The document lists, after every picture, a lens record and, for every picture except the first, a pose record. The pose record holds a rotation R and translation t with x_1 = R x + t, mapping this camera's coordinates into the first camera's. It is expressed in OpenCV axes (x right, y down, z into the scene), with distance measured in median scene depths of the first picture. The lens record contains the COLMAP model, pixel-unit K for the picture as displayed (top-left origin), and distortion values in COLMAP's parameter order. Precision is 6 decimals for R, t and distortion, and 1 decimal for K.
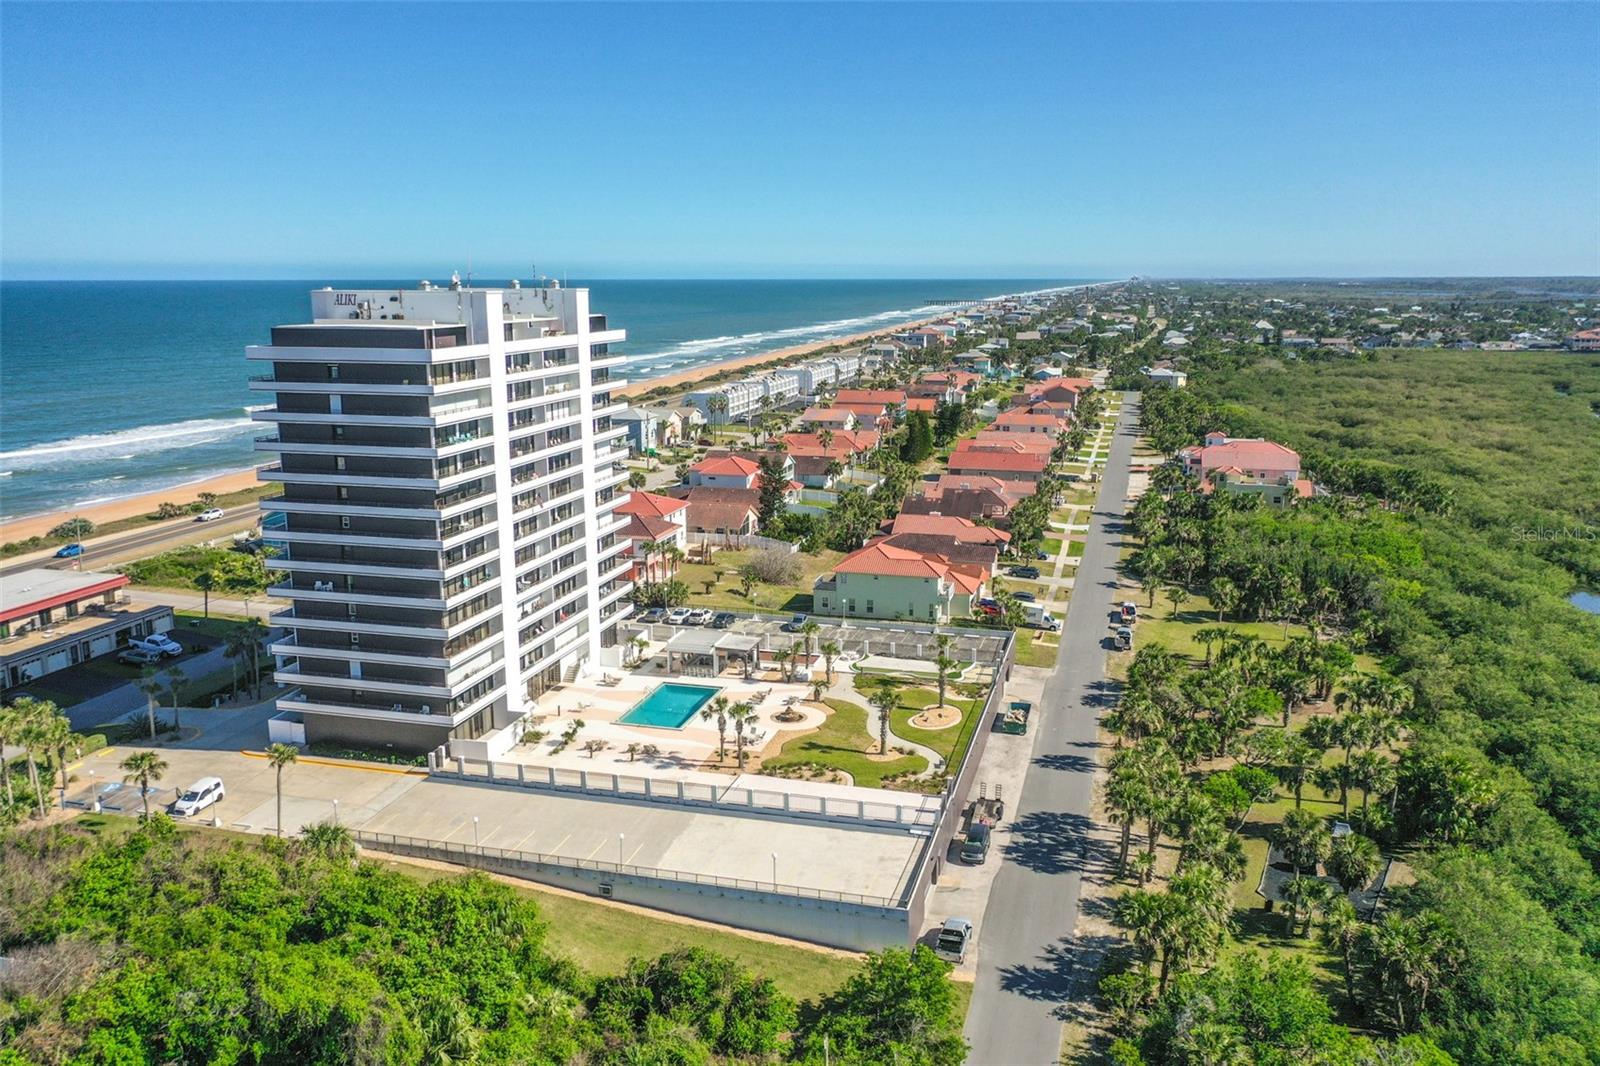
lens RADIAL K [[1311.8, 0, 800.0], [0, 1311.8, 533.0], [0, 0, 1]] dist [0.002467, -0.003329]
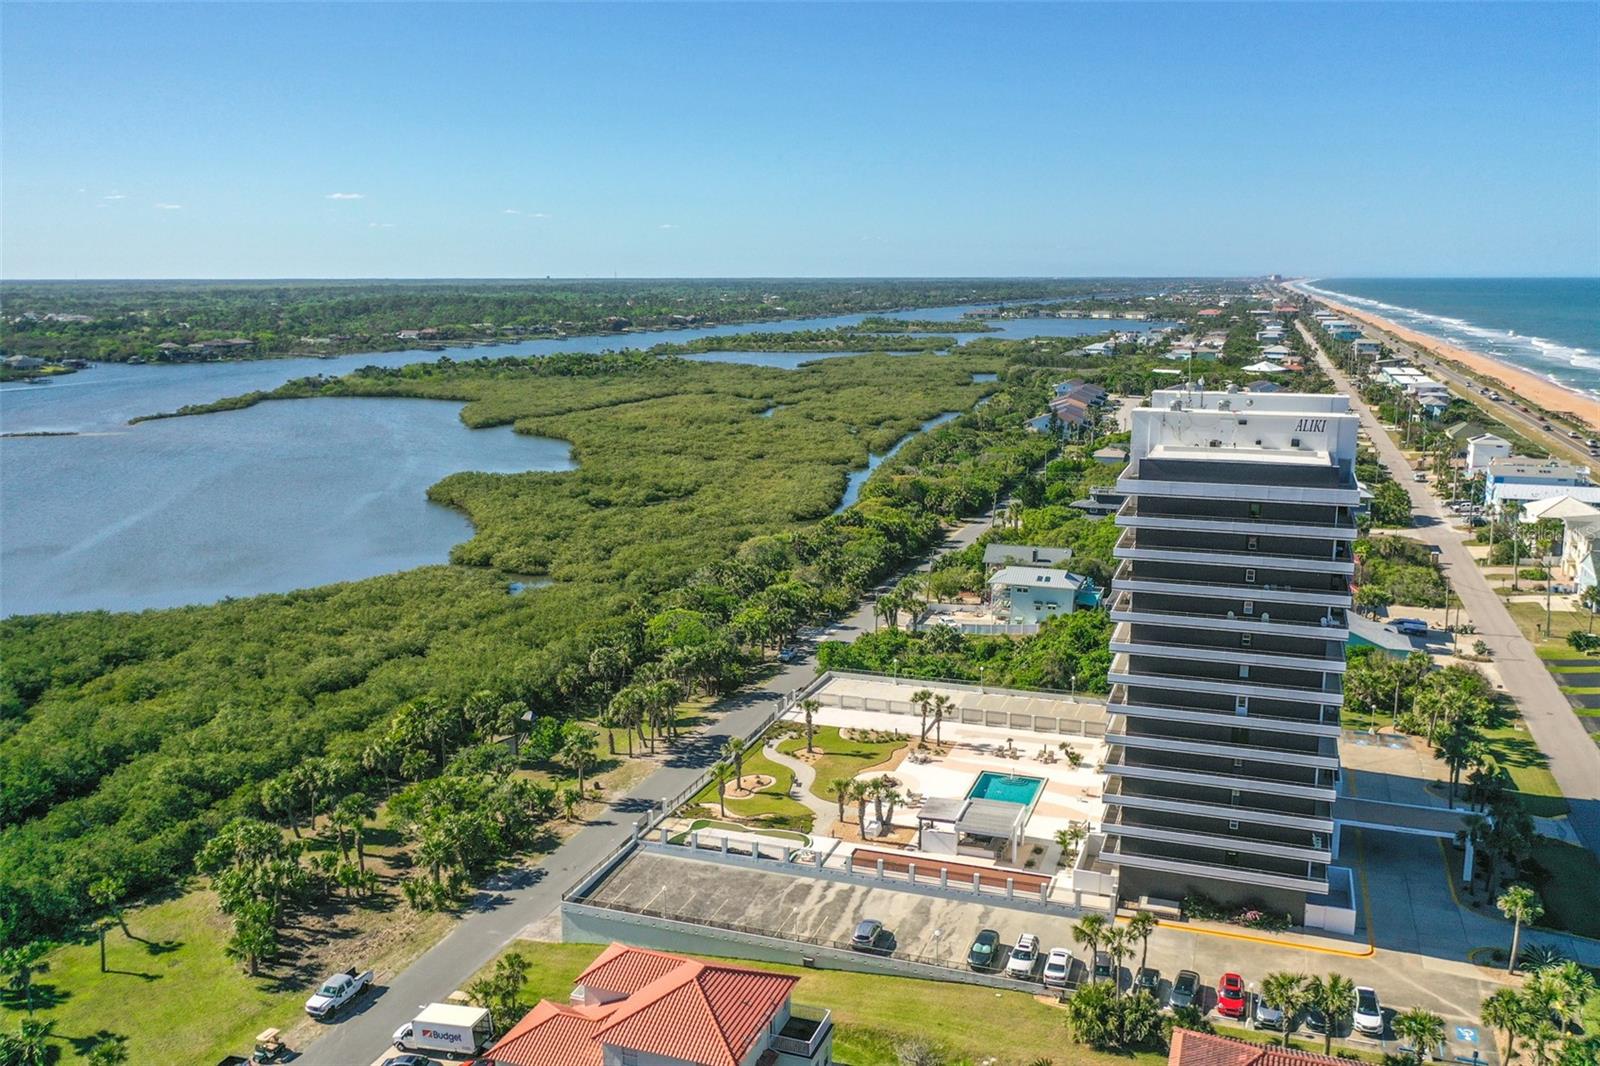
lens RADIAL K [[1329.6, 0, 800.0], [0, 1329.6, 533.0], [0, 0, 1]] dist [0.002353, 0.000036]
pose [[-0.996776, -0.011275, 0.079441, -0.024643], [0.019524, 0.926236, 0.376439, -0.492497], [-0.077825, 0.376777, -0.923029, 2.062647]]
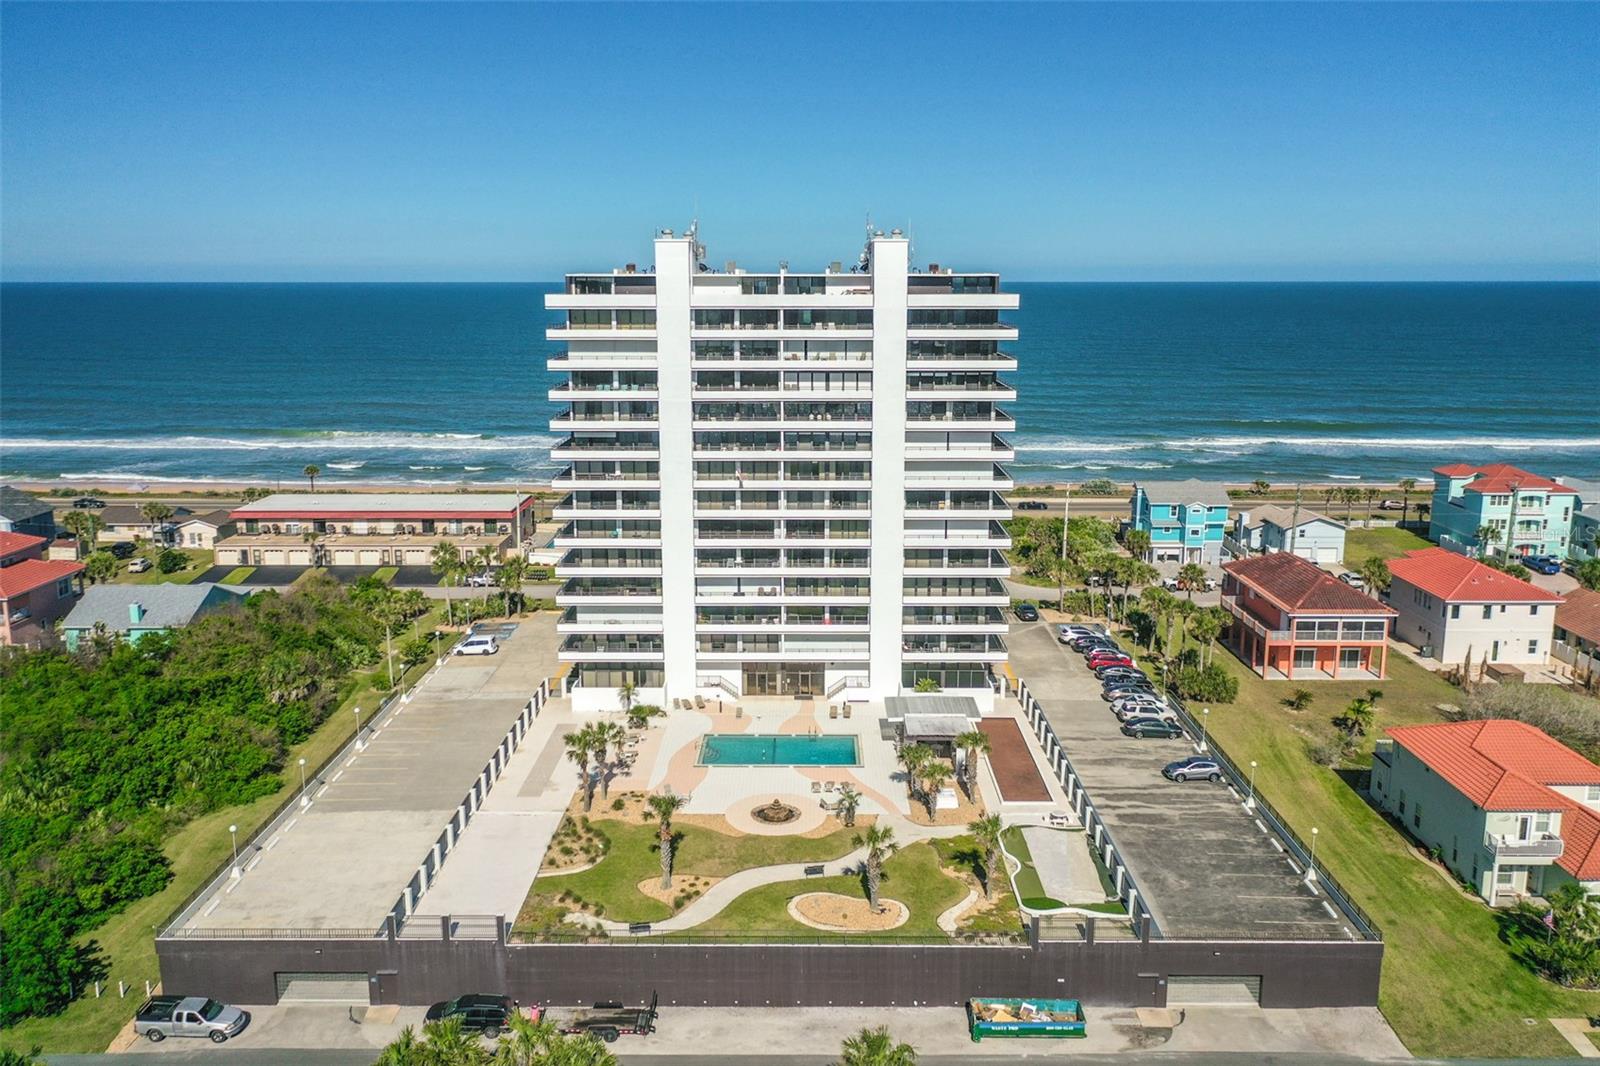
lens RADIAL K [[1311.8, 0, 800.0], [0, 1311.8, 533.0], [0, 0, 1]] dist [0.002467, -0.003329]
pose [[0.252997, 0.209564, -0.944497, 0.712313], [-0.191949, 0.967723, 0.163301, -0.148310], [0.948234, 0.139981, 0.285057, 0.827361]]
